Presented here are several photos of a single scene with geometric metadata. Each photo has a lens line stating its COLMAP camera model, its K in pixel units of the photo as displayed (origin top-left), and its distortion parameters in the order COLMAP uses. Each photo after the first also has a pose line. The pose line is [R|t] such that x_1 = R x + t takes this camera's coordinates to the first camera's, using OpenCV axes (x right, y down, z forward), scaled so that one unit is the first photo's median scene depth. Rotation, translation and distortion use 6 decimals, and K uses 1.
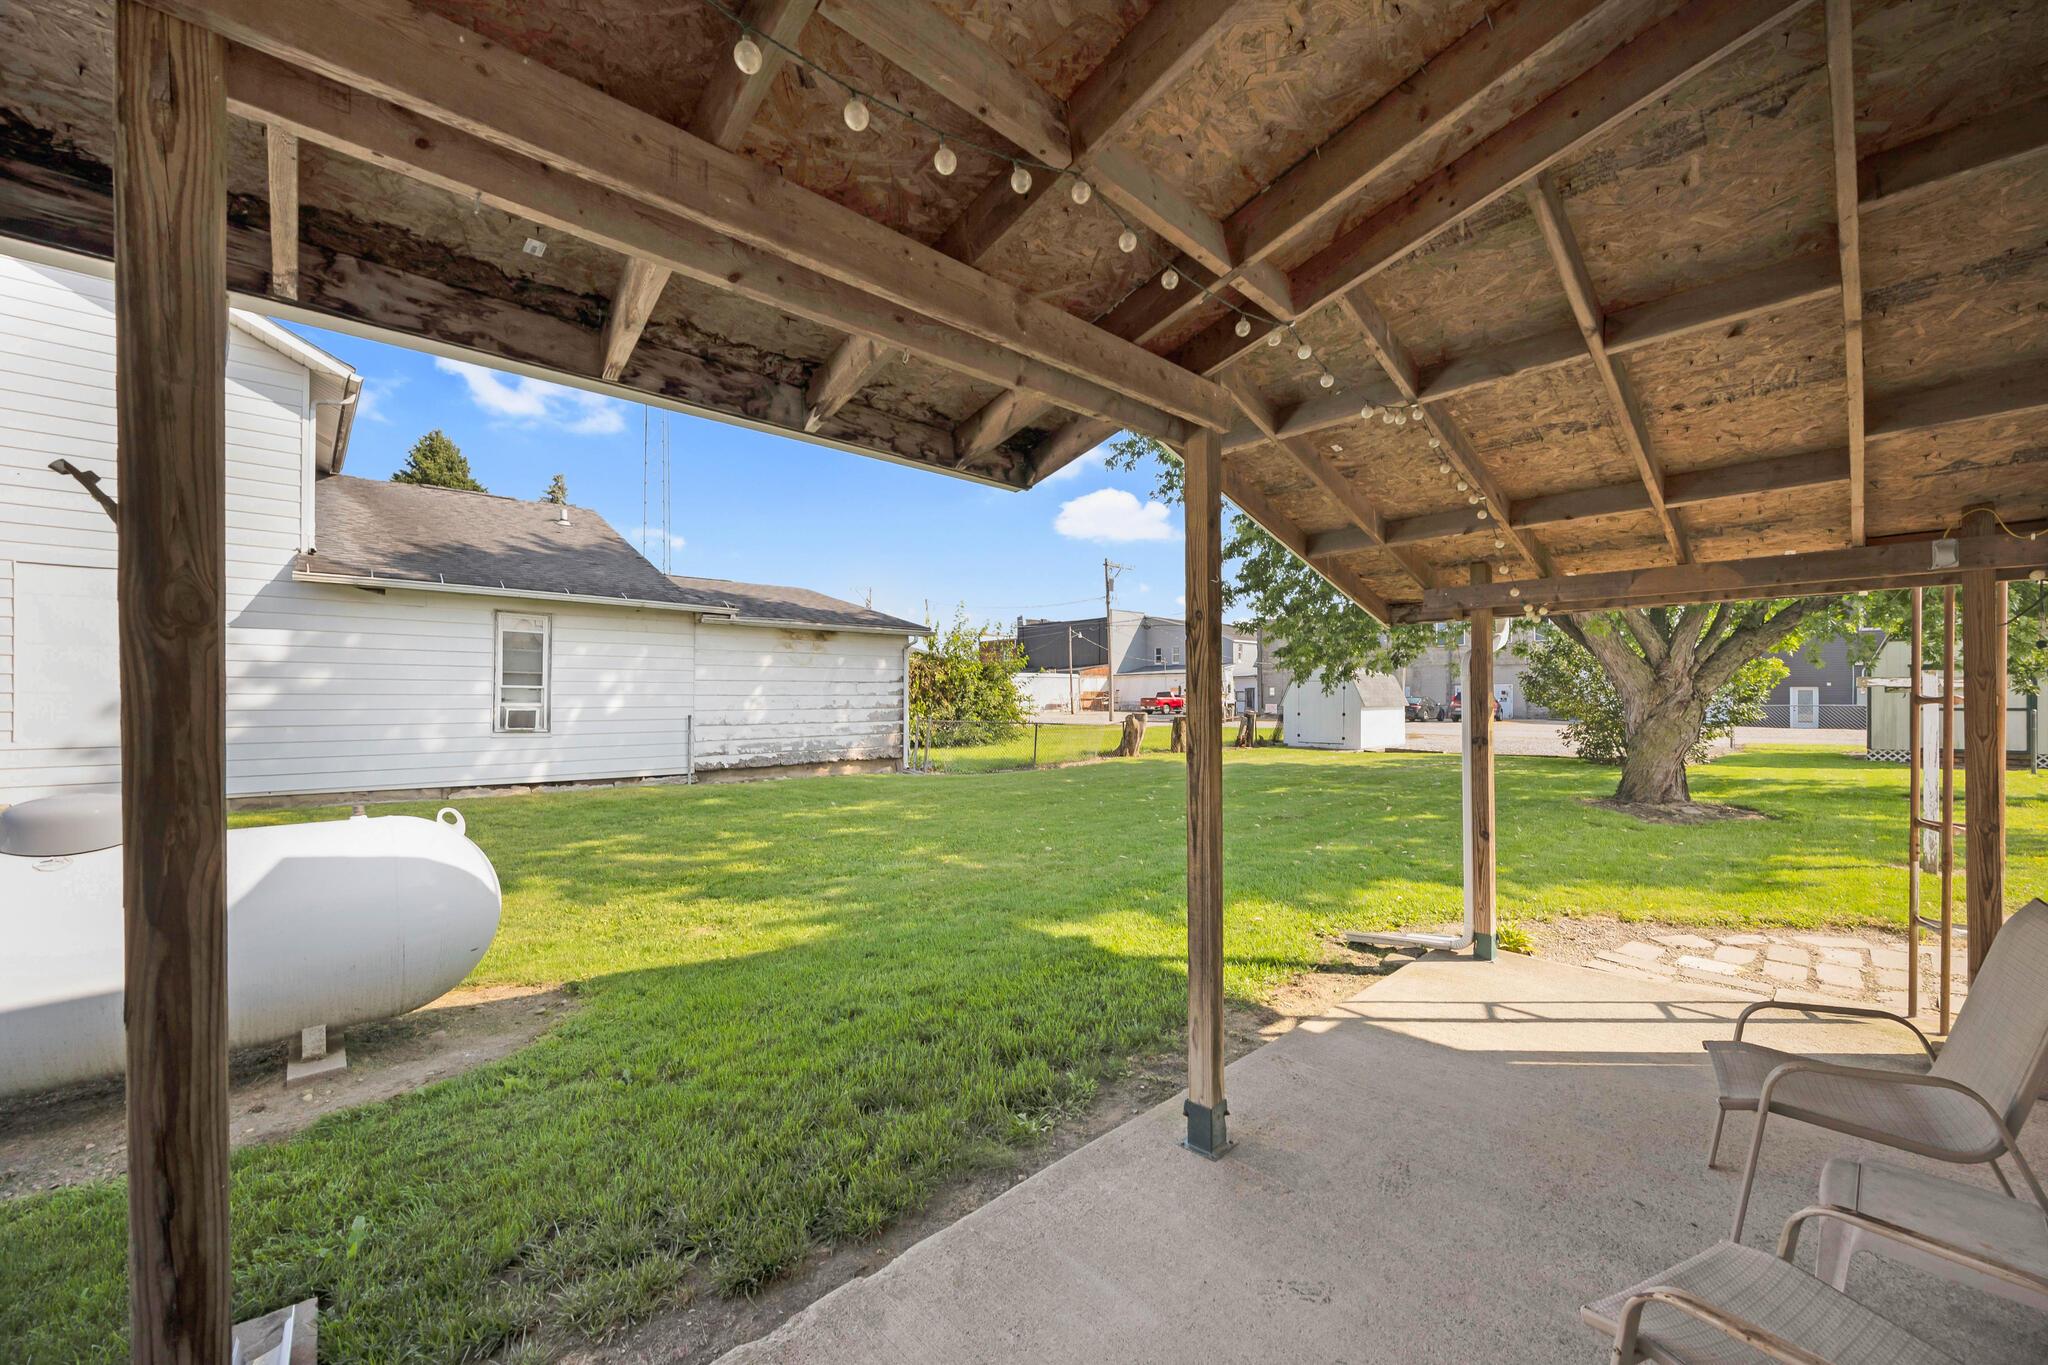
lens RADIAL K [[788.5, 0, 1033.4], [0, 788.5, 674.3], [0, 0, 1]] dist [-0.003745, -0.000071]
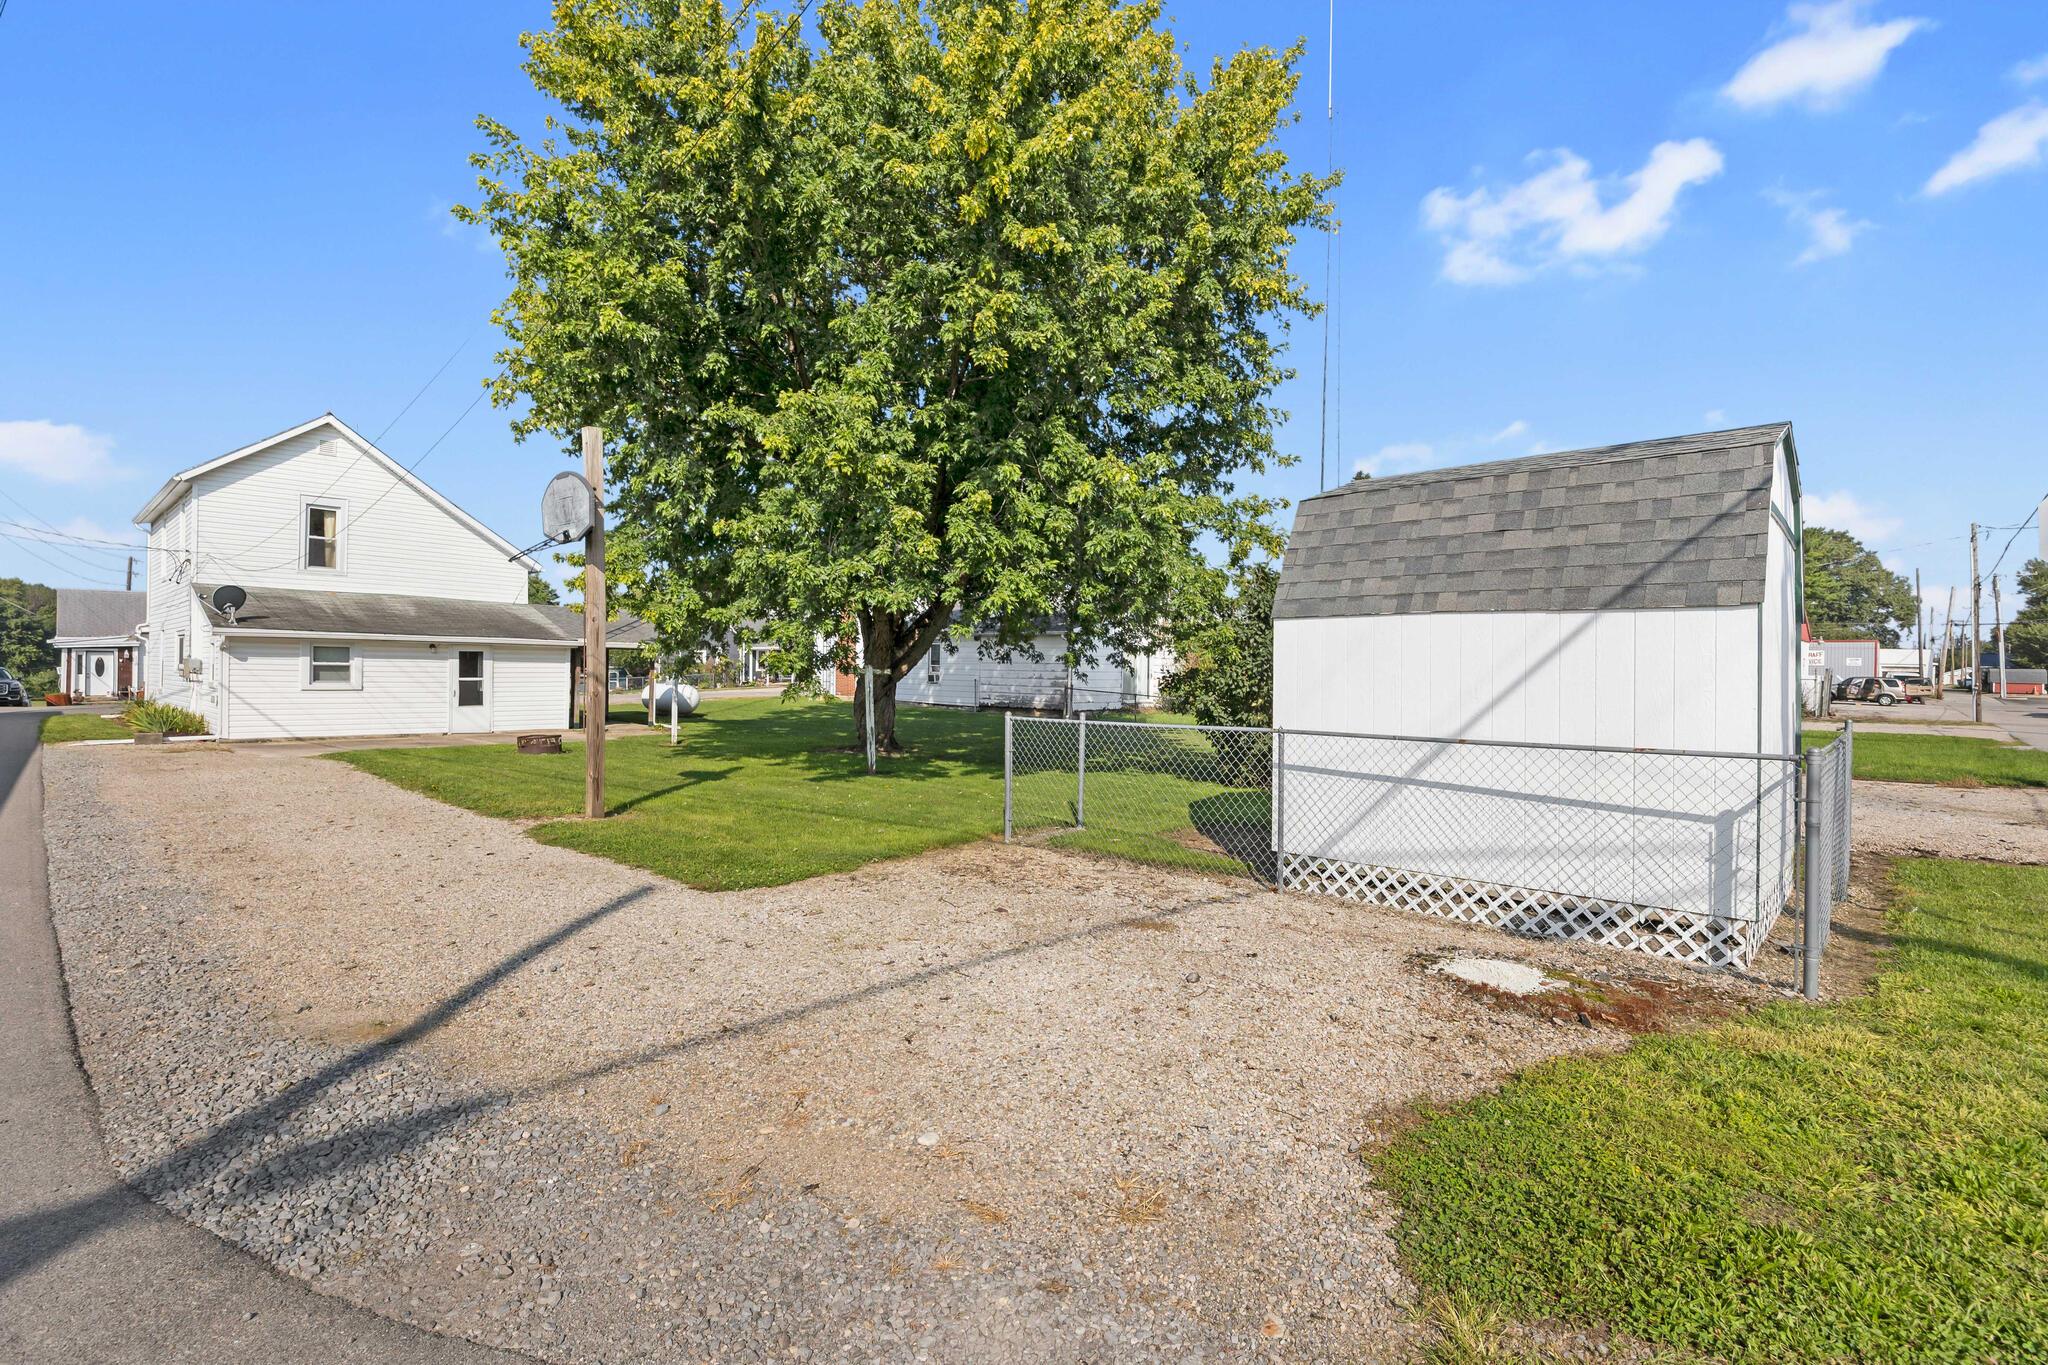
lens RADIAL K [[998.3, 0, 1024.0], [0, 998.3, 682.5], [0, 0, 1]] dist [-0.001168, 0.000072]
pose [[0.027521, 0.020023, -0.999421, 2.120011], [0.013690, 0.999698, 0.020405, 0.007974], [0.999527, -0.014243, 0.027239, 0.982617]]
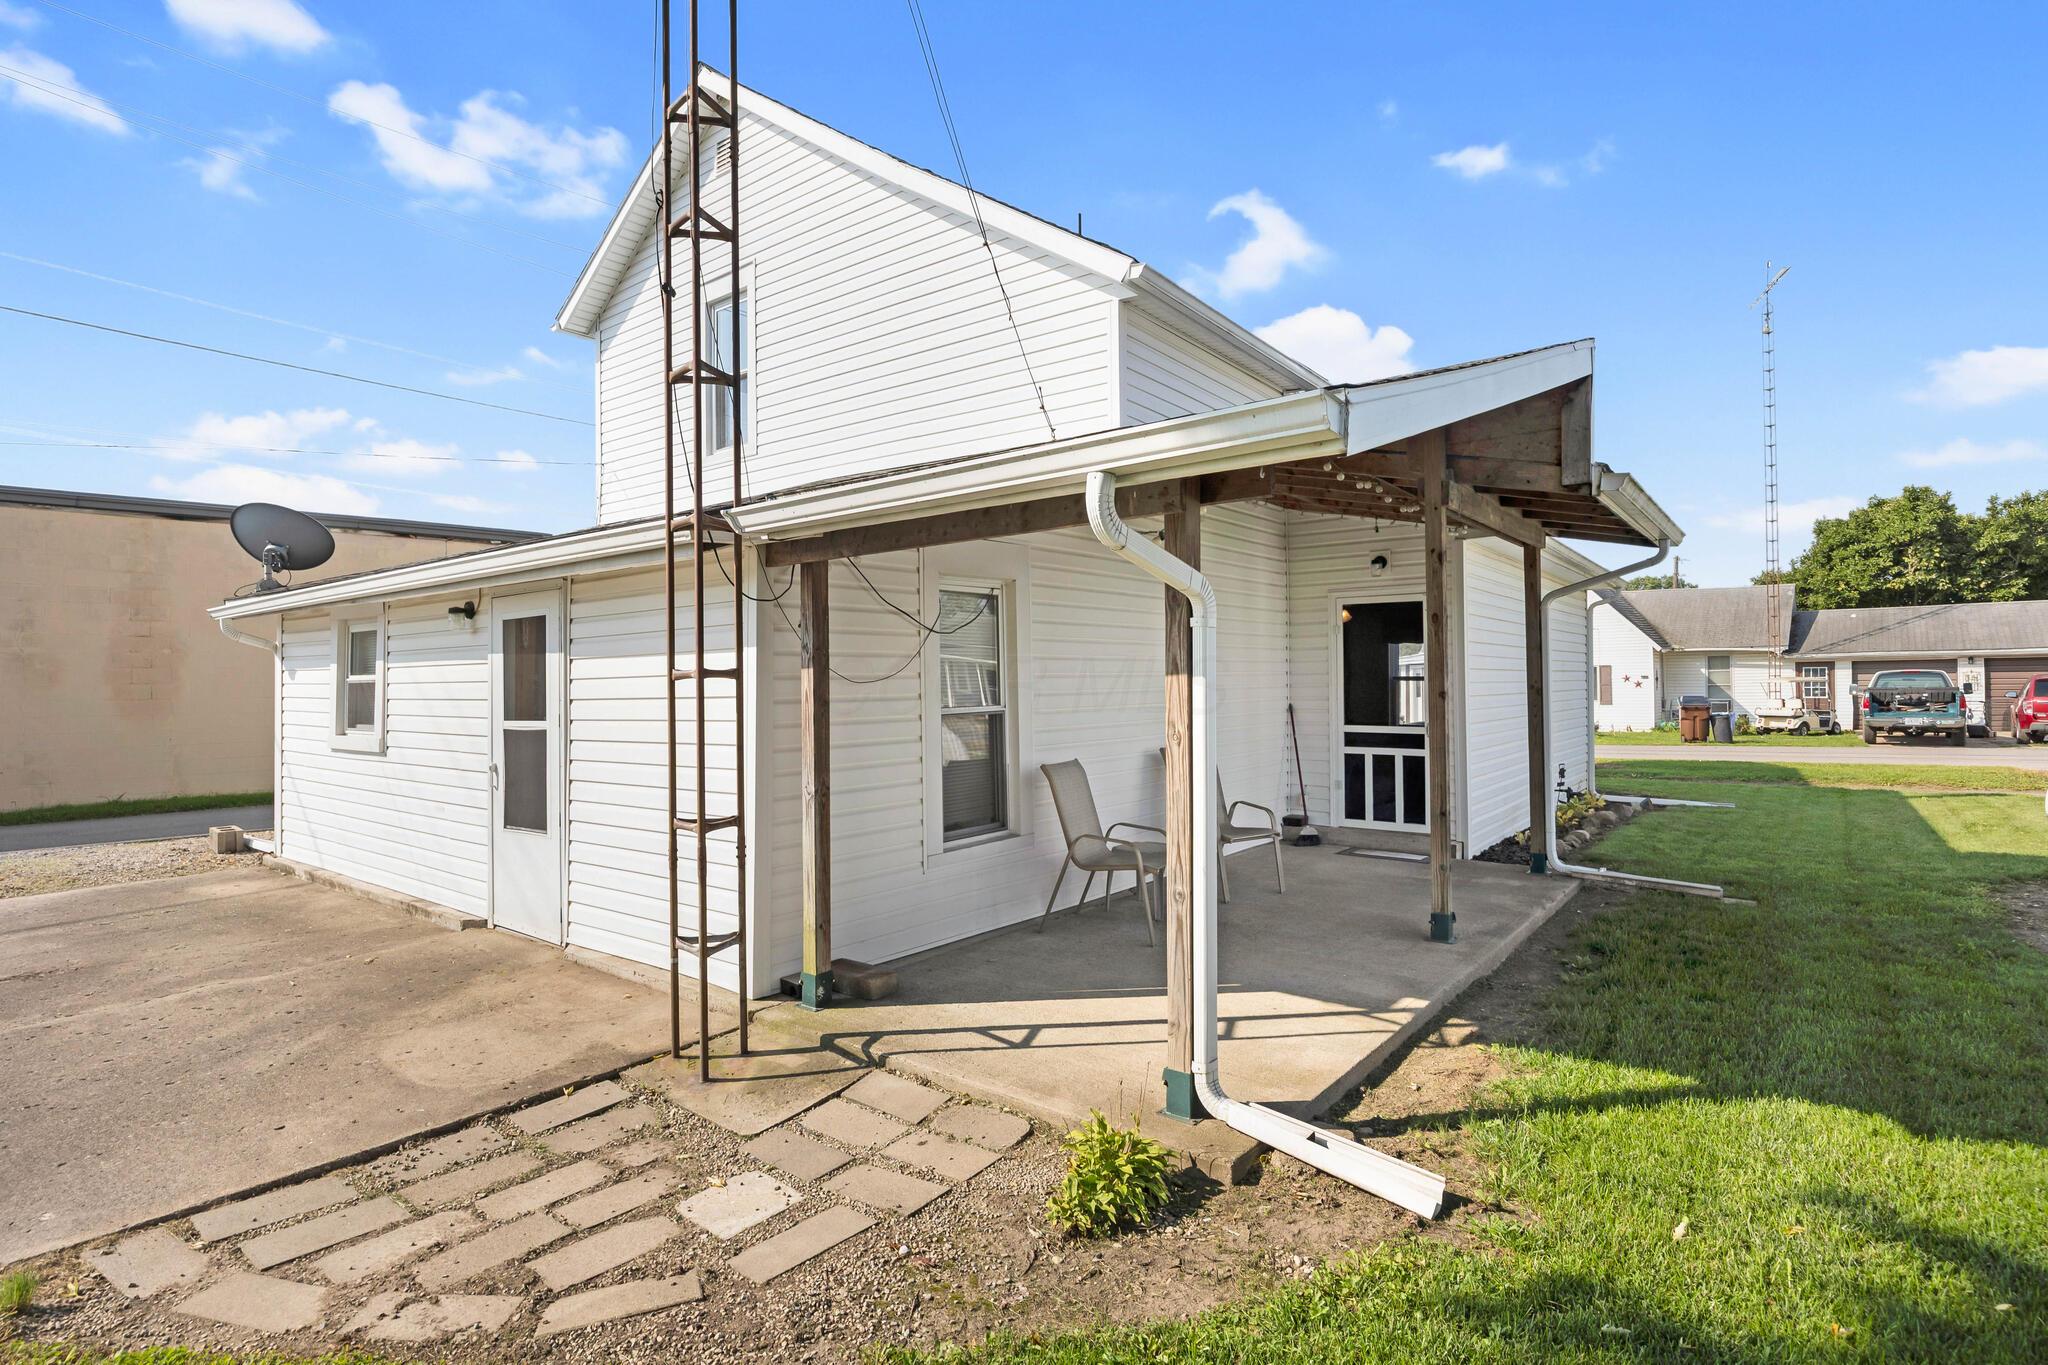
lens RADIAL K [[1055.0, 0, 1024.0], [0, 1055.0, 682.5], [0, 0, 1]] dist [-0.000484, -0.000181]
pose [[-0.987194, 0.012535, -0.159031, 0.272236], [0.018368, 0.999209, -0.035261, 0.024899], [0.158463, -0.037731, -0.986644, 0.586617]]
